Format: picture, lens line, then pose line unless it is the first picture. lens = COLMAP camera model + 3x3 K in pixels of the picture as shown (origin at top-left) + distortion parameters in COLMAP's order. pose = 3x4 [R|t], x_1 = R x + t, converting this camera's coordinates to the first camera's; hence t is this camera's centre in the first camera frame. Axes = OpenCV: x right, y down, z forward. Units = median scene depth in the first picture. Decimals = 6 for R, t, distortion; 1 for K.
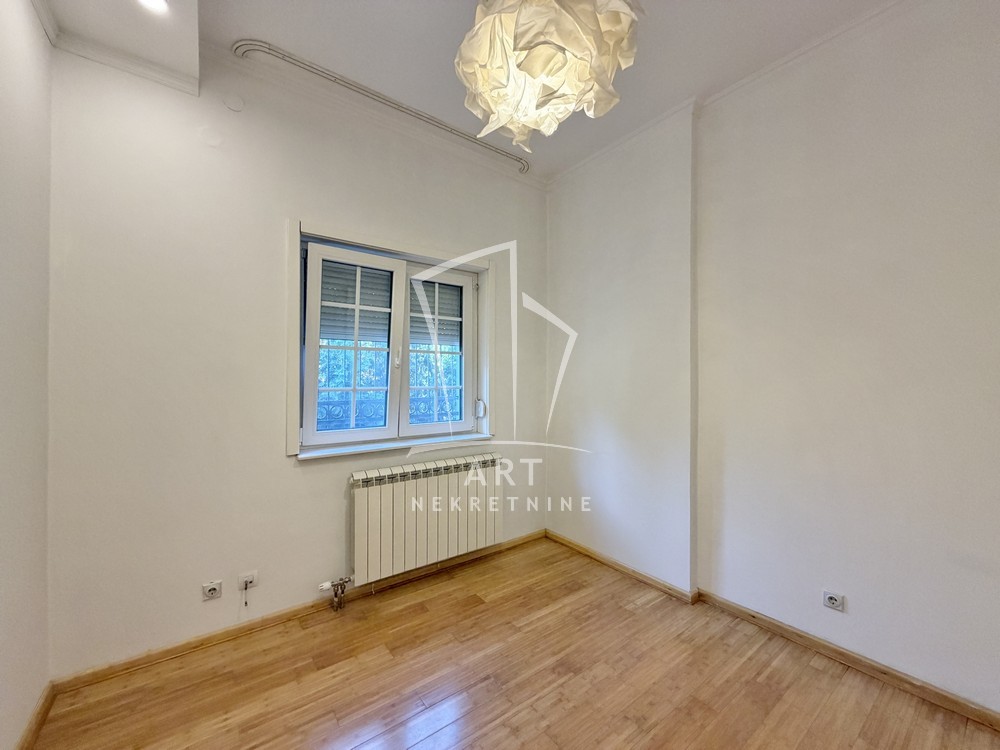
lens RADIAL K [[399.0, 0, 496.1], [0, 399.0, 376.4], [0, 0, 1]] dist [-0.000459, 0.000079]
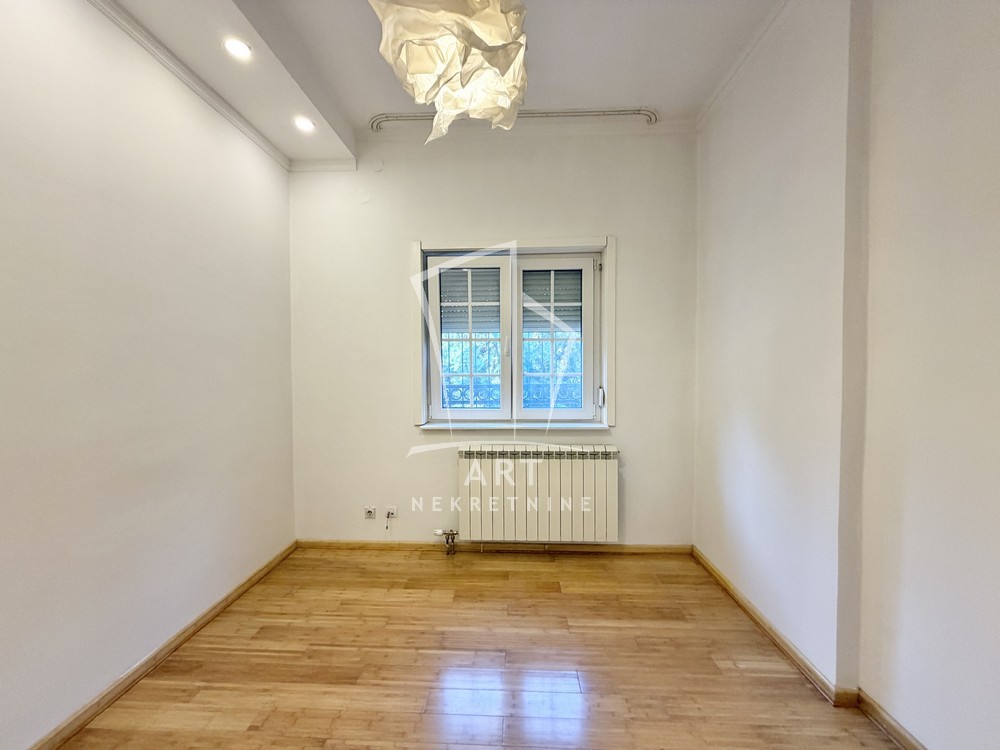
lens RADIAL K [[399.0, 0, 496.1], [0, 399.0, 376.4], [0, 0, 1]] dist [-0.000459, 0.000079]
pose [[0.774335, 0.009687, -0.632701, 0.473485], [0.008119, 0.999648, 0.025242, 0.008570], [0.632723, -0.024683, 0.773984, 0.152821]]
